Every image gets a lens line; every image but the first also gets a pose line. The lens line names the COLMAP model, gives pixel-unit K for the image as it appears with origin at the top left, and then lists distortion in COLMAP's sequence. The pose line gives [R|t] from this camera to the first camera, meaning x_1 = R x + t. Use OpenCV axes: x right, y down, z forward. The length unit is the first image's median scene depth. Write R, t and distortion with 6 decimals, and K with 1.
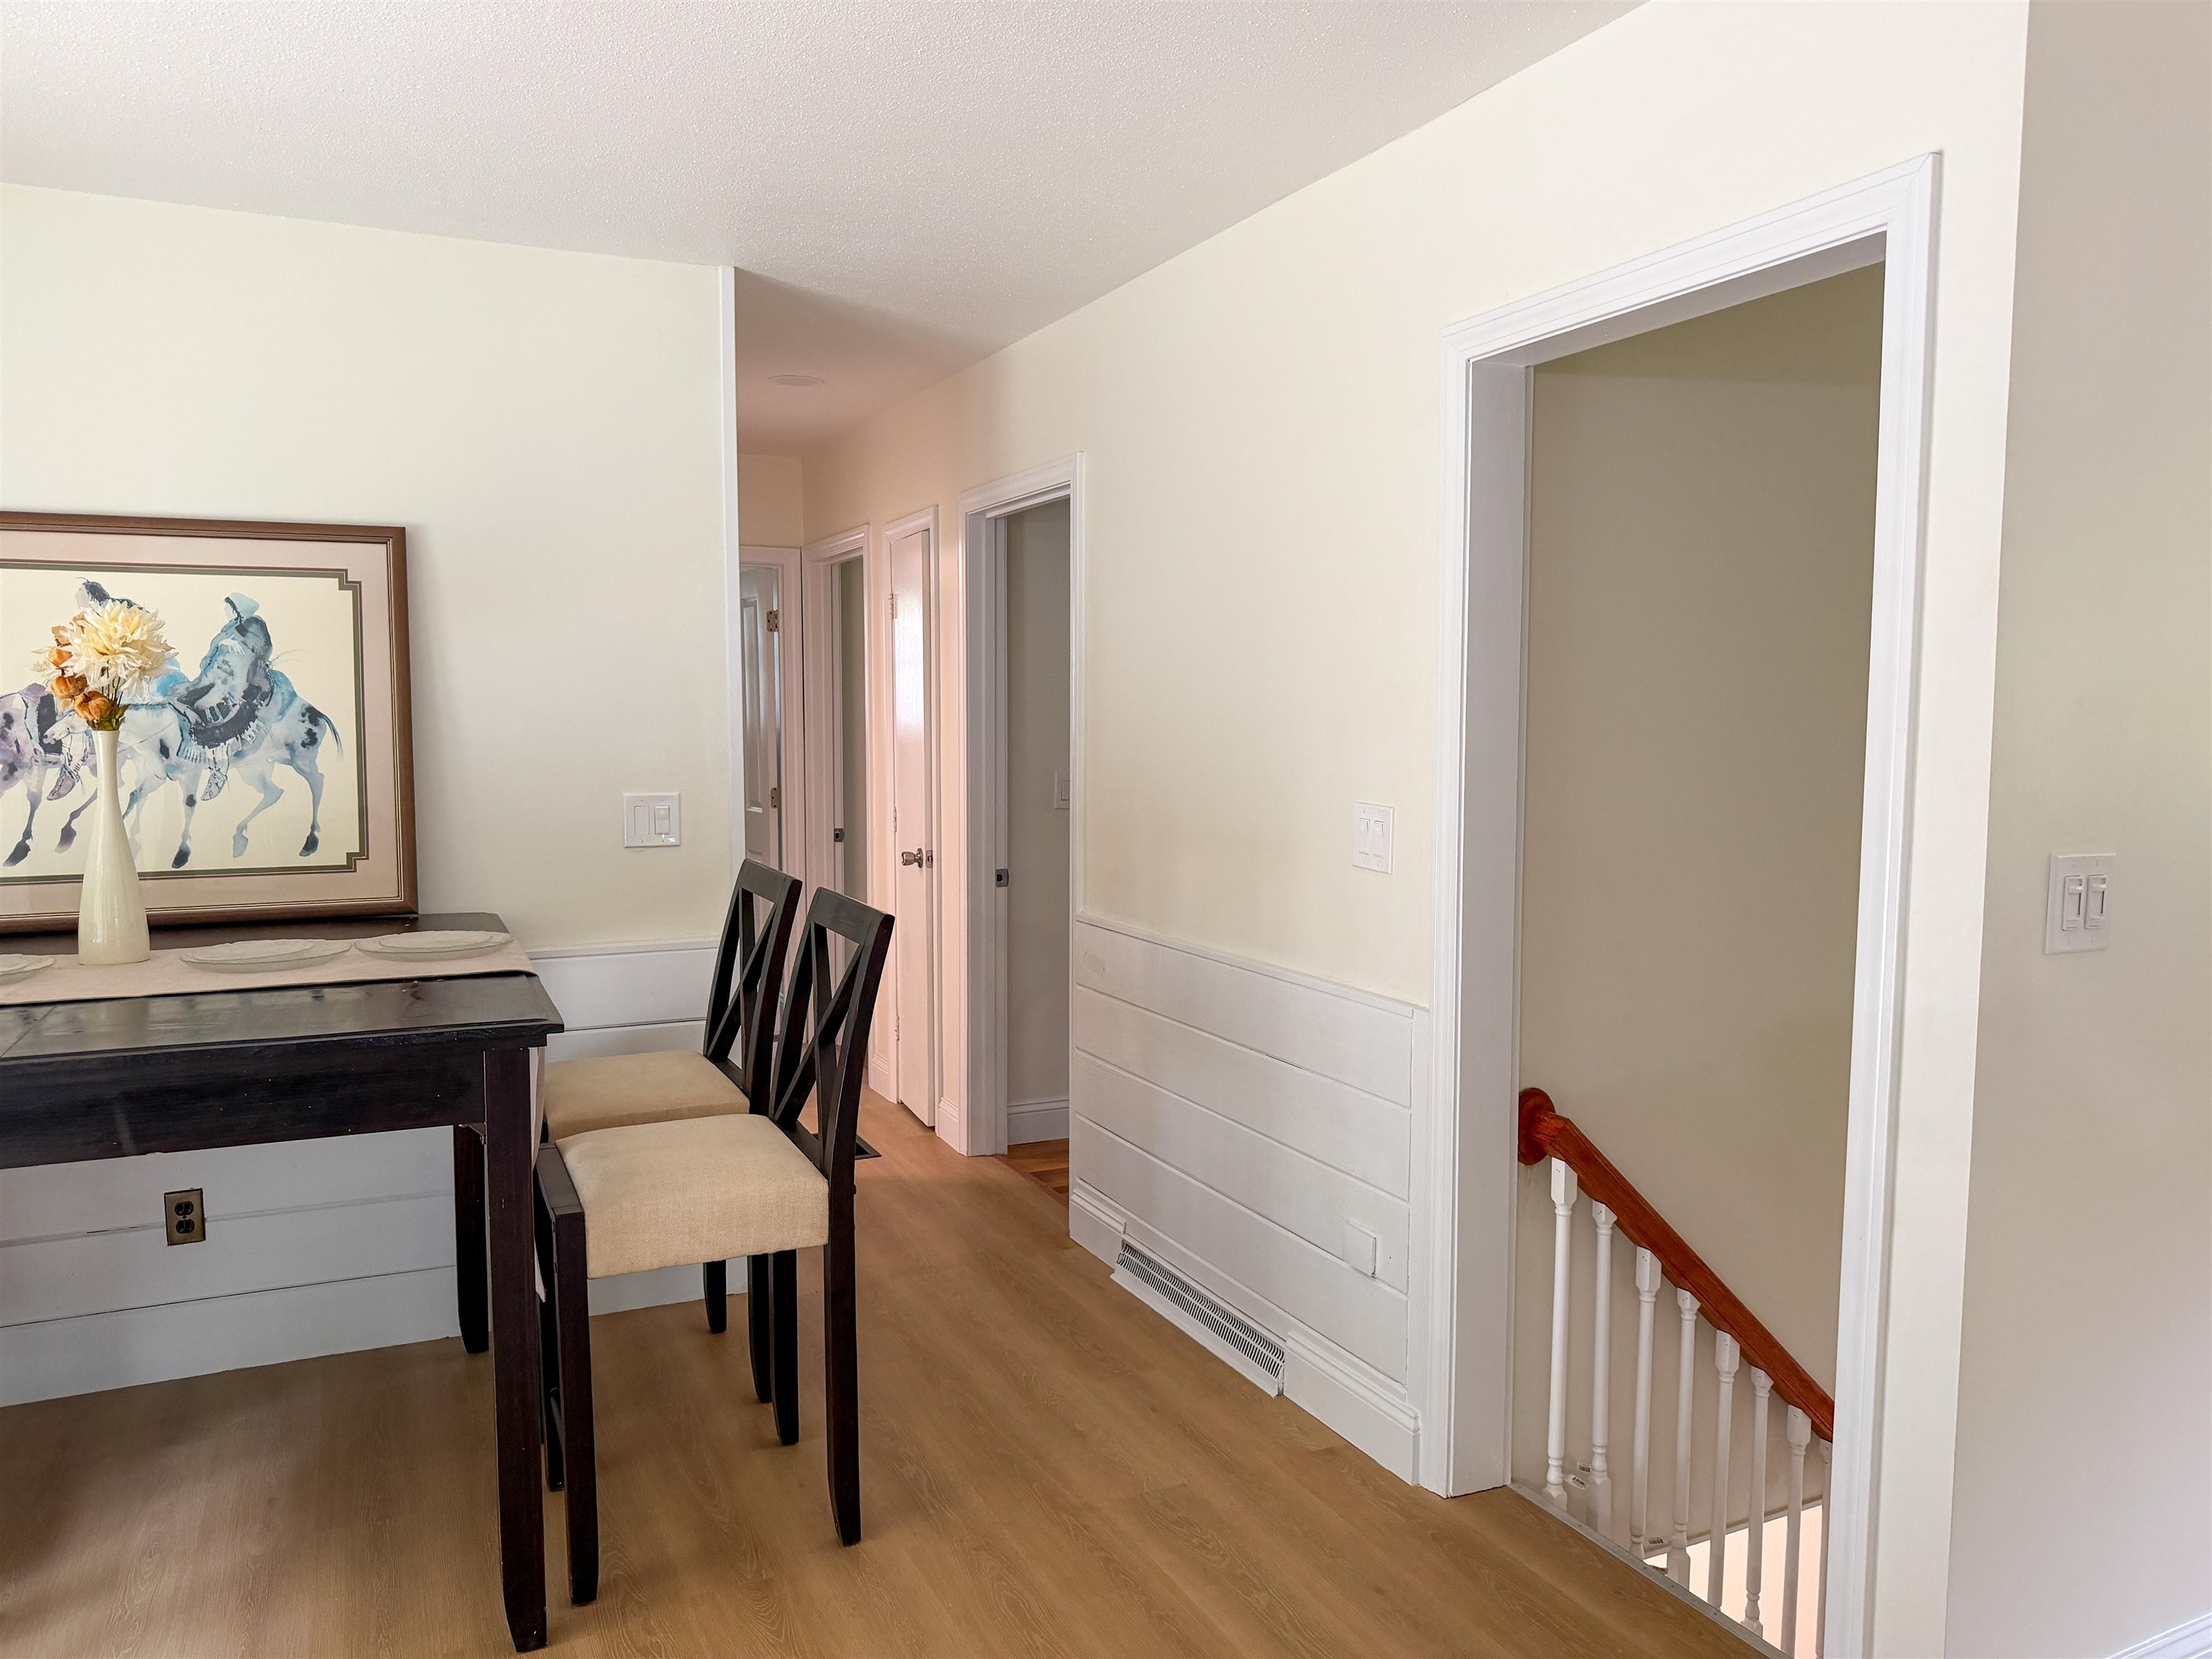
lens RADIAL K [[1590.3, 0, 1106.0], [0, 1590.3, 829.5], [0, 0, 1]] dist [-0.010866, -0.002440]
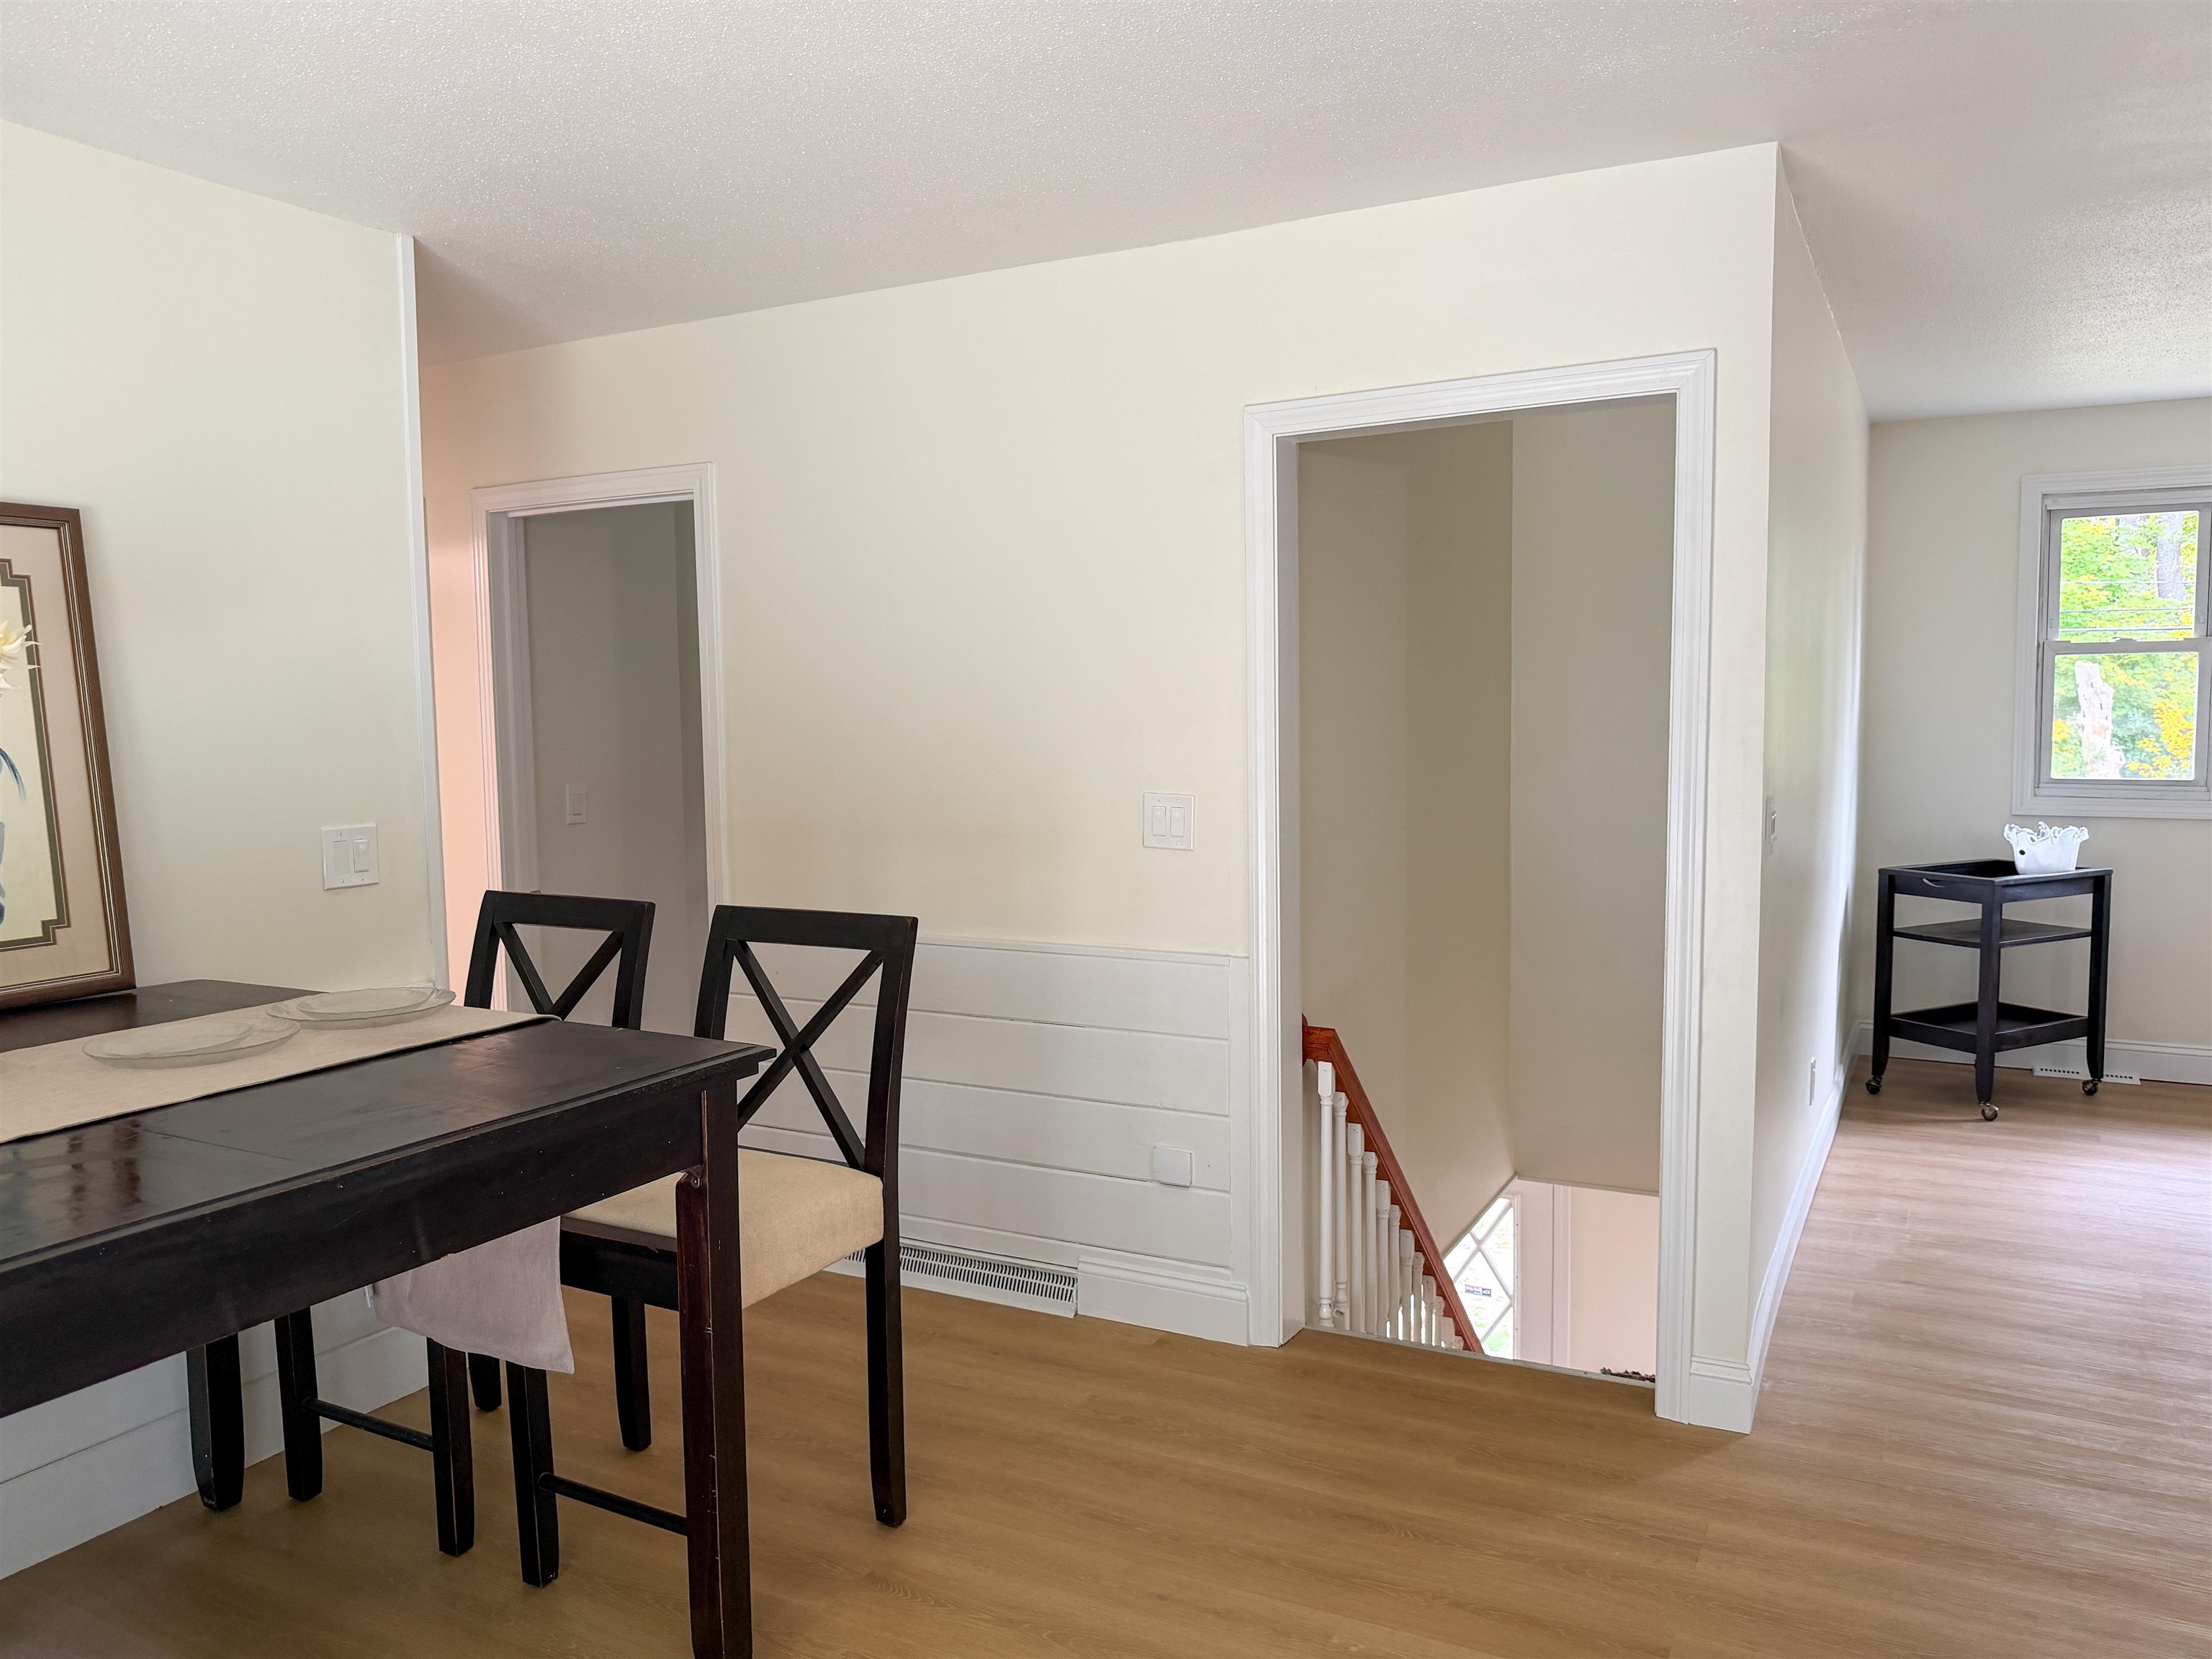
lens RADIAL K [[1590.5, 0, 1102.8], [0, 1590.5, 811.8], [0, 0, 1]] dist [0.001876, 0.001293]
pose [[0.807879, -0.055445, 0.586735, -0.529884], [0.061205, 0.998075, 0.010042, -0.015539], [-0.586162, 0.027799, 0.809717, 0.052976]]
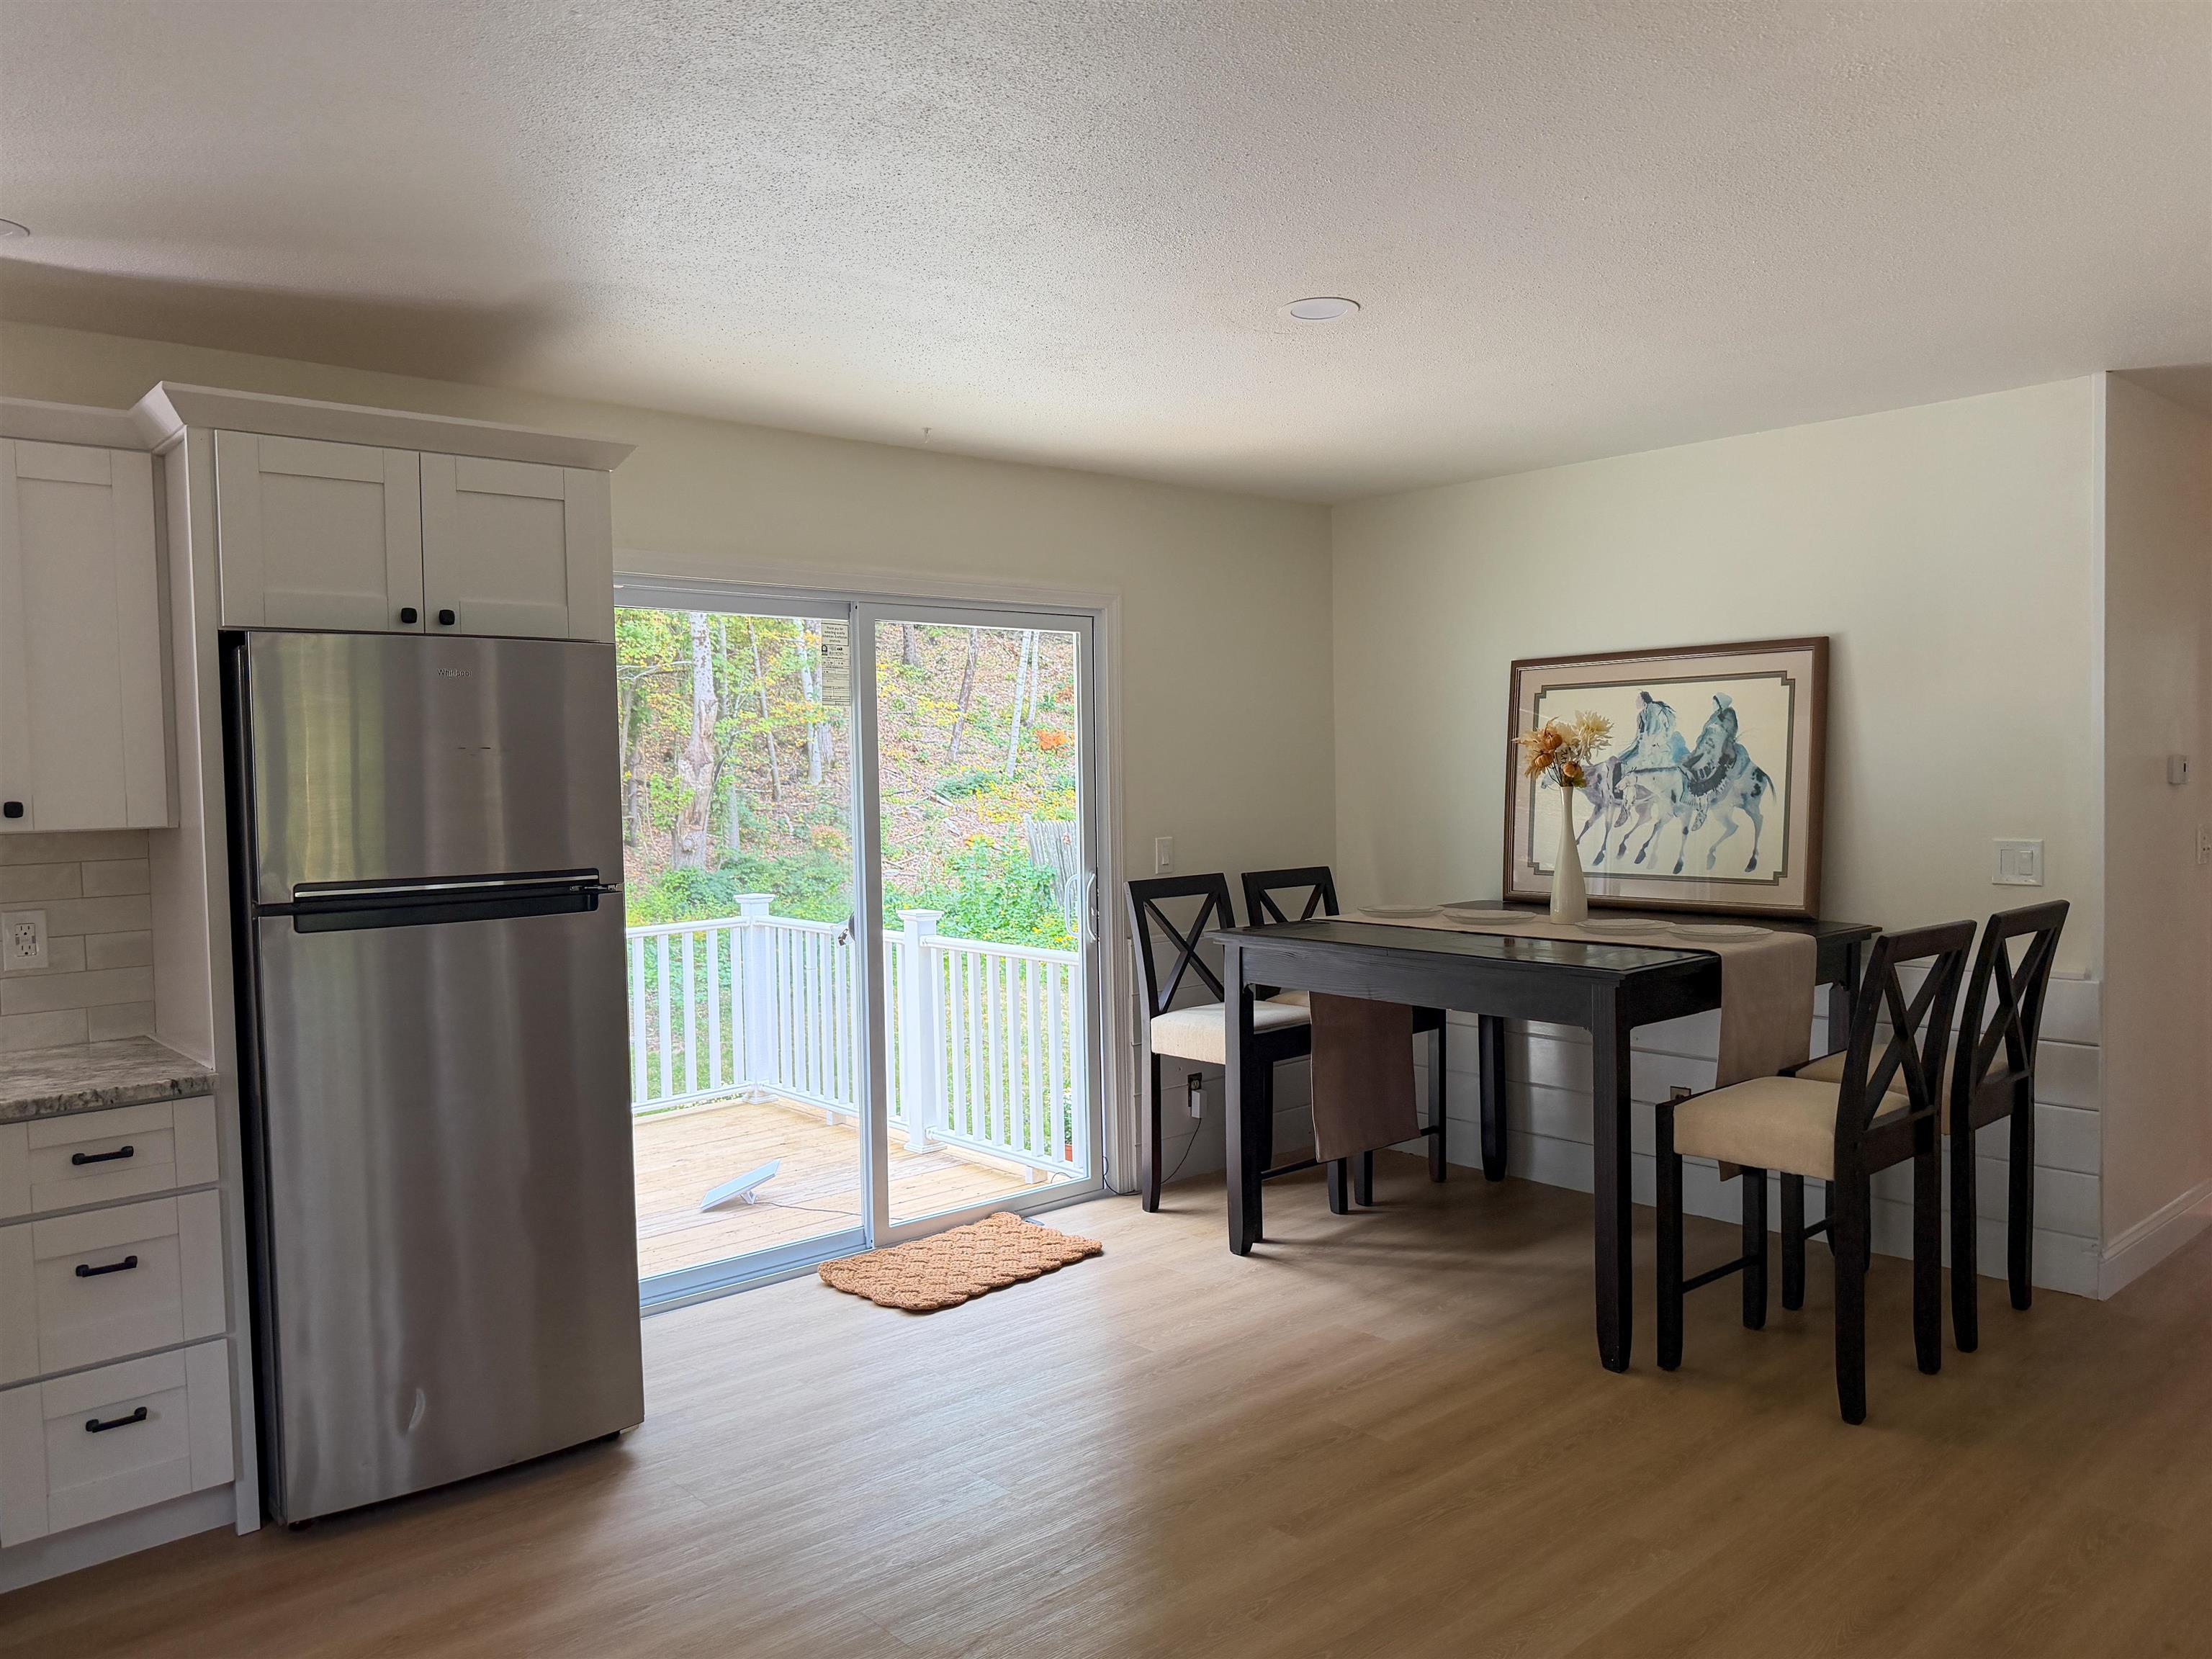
lens RADIAL K [[1590.3, 0, 1106.0], [0, 1590.3, 829.5], [0, 0, 1]] dist [-0.010866, -0.002440]
pose [[0.276653, 0.031918, -0.960440, 0.732923], [-0.056068, 0.998282, 0.017025, -0.013936], [0.959333, 0.049139, 0.277967, 0.037495]]
